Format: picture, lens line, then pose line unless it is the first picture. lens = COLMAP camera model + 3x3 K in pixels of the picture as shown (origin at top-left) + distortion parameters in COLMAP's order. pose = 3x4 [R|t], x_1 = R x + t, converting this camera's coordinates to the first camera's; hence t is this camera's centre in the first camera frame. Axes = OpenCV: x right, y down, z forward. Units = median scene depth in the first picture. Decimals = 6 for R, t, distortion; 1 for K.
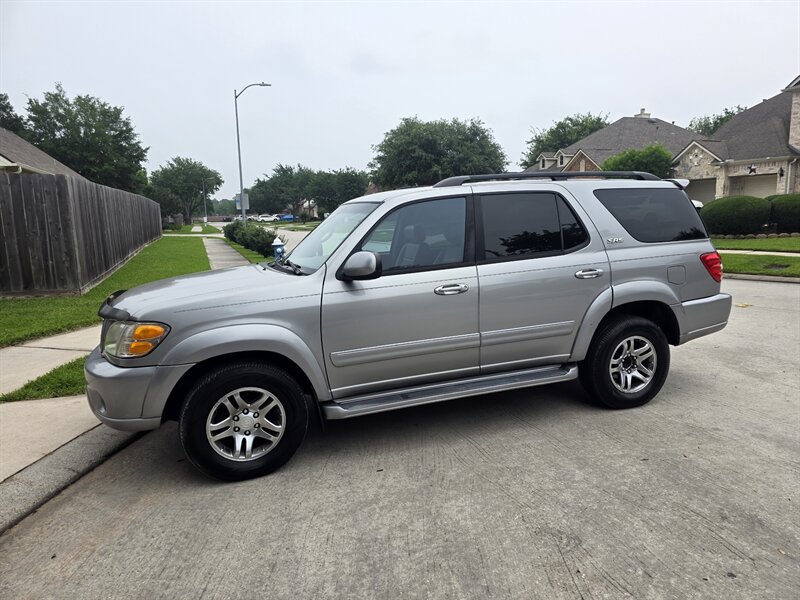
lens RADIAL K [[536.1, 0, 407.2], [0, 536.1, 303.5], [0, 0, 1]] dist [0.070019, -0.067759]
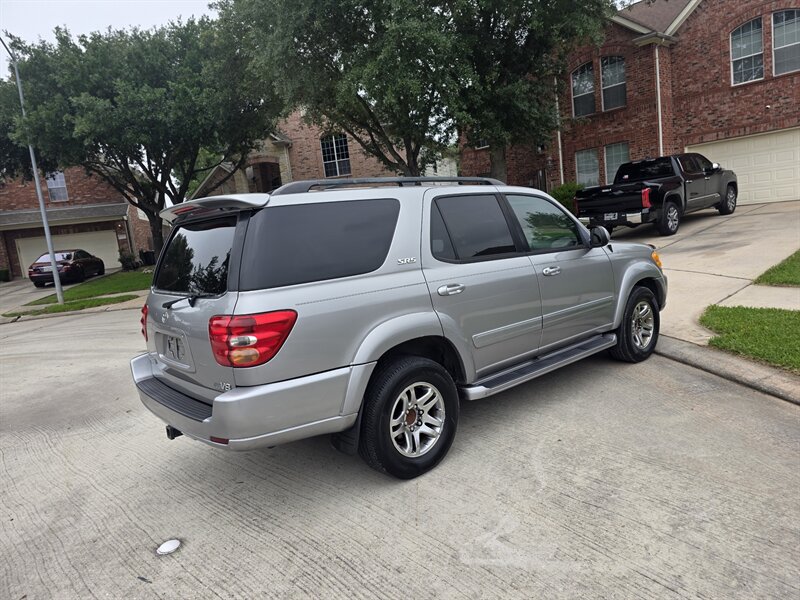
lens RADIAL K [[536.1, 0, 408.0], [0, 536.1, 297.4], [0, 0, 1]] dist [0.070019, -0.067759]
pose [[-0.923873, 0.176975, -0.339321, 0.505847], [0.076294, 0.954026, 0.289852, -0.336630], [0.375018, 0.241898, -0.894900, 2.019336]]
